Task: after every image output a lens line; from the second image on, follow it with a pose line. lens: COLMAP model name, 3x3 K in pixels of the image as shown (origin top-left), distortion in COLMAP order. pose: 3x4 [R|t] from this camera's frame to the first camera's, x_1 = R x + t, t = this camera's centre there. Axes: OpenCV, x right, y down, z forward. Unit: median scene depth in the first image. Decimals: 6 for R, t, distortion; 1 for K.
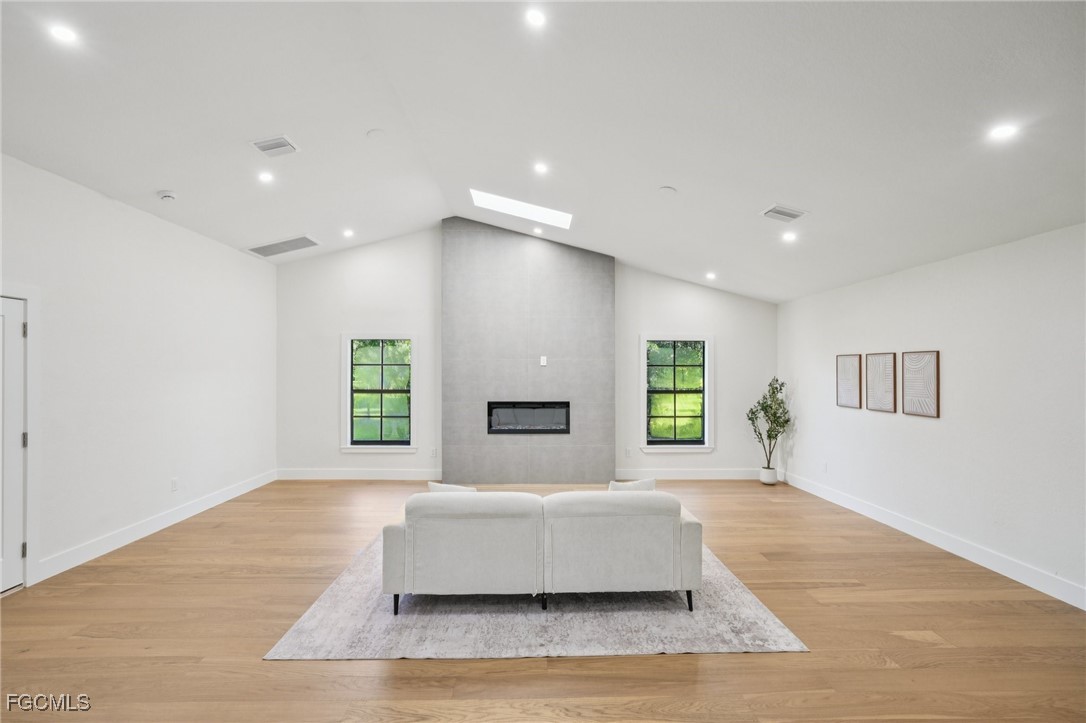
lens RADIAL K [[484.5, 0, 541.1], [0, 484.5, 363.1], [0, 0, 1]] dist [0.001651, 0.000313]
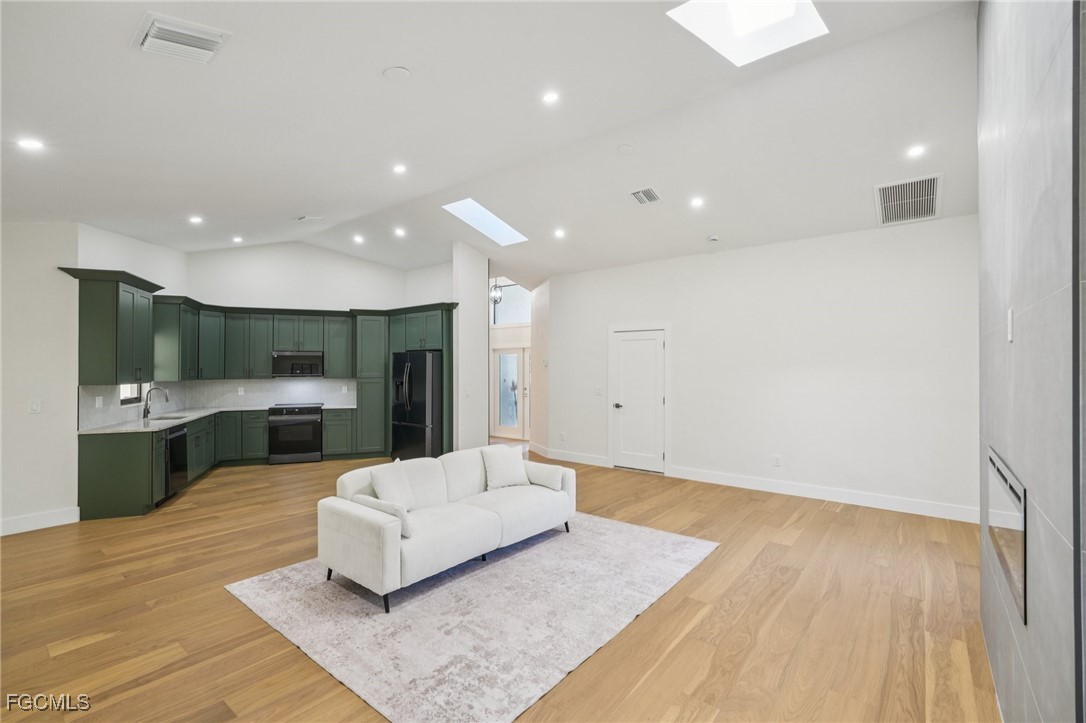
lens RADIAL K [[484.5, 0, 541.4], [0, 484.5, 364.5], [0, 0, 1]] dist [0.001651, 0.000313]
pose [[-0.648614, -0.005588, -0.761097, 0.766644], [0.005793, 0.999908, -0.012278, 0.033124], [0.761095, -0.012373, -0.648522, 1.913221]]
